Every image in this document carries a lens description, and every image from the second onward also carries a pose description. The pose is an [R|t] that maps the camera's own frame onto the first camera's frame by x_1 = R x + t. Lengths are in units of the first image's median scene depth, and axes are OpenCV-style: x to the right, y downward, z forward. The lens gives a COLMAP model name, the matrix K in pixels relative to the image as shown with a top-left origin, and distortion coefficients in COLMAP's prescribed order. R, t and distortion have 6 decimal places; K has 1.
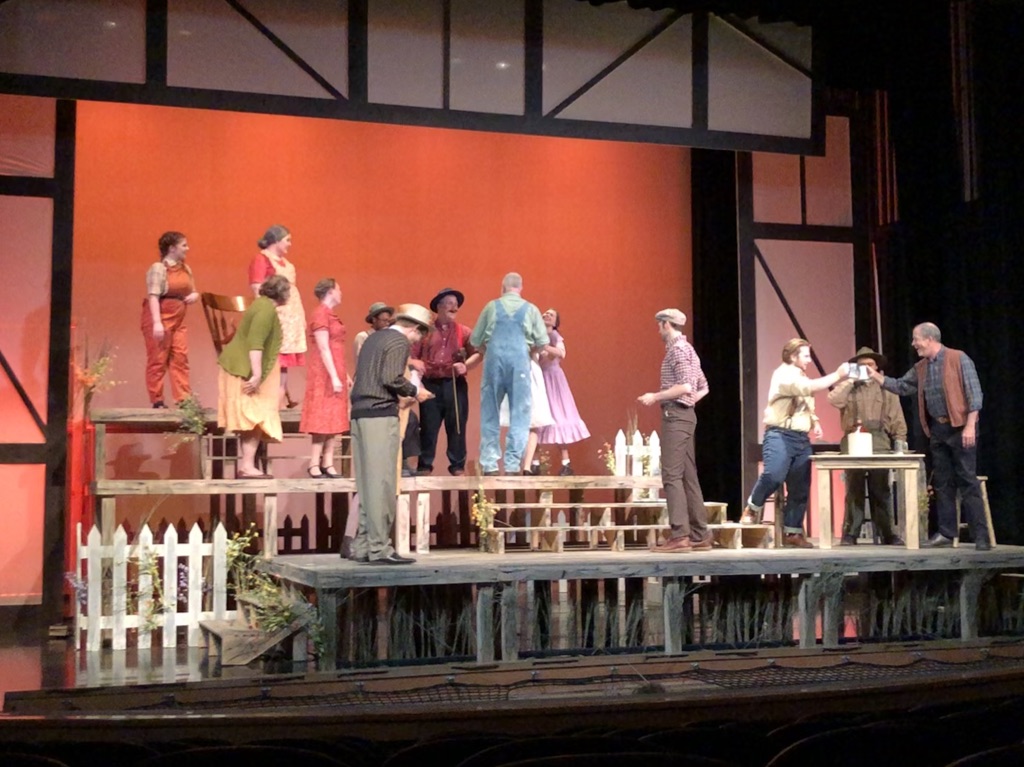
lens RADIAL K [[1404.4, 0, 506.6], [0, 1404.4, 361.5], [0, 0, 1]] dist [0.119475, 0.000000]
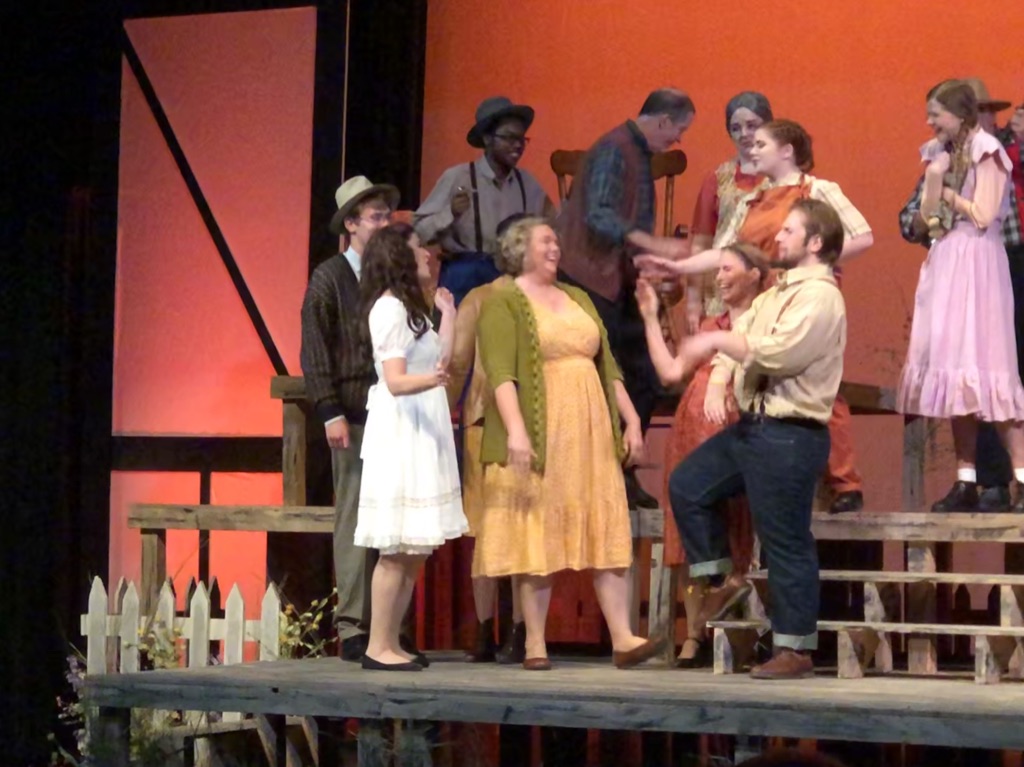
lens RADIAL K [[3000.5, 0, 477.4], [0, 3000.5, 333.1], [0, 0, 1]] dist [0.006554, 0.000000]
pose [[0.693489, -0.024776, -0.720041, 0.685817], [0.046144, 0.998884, 0.010072, 0.008167], [0.718988, -0.040210, 0.693859, 0.247283]]
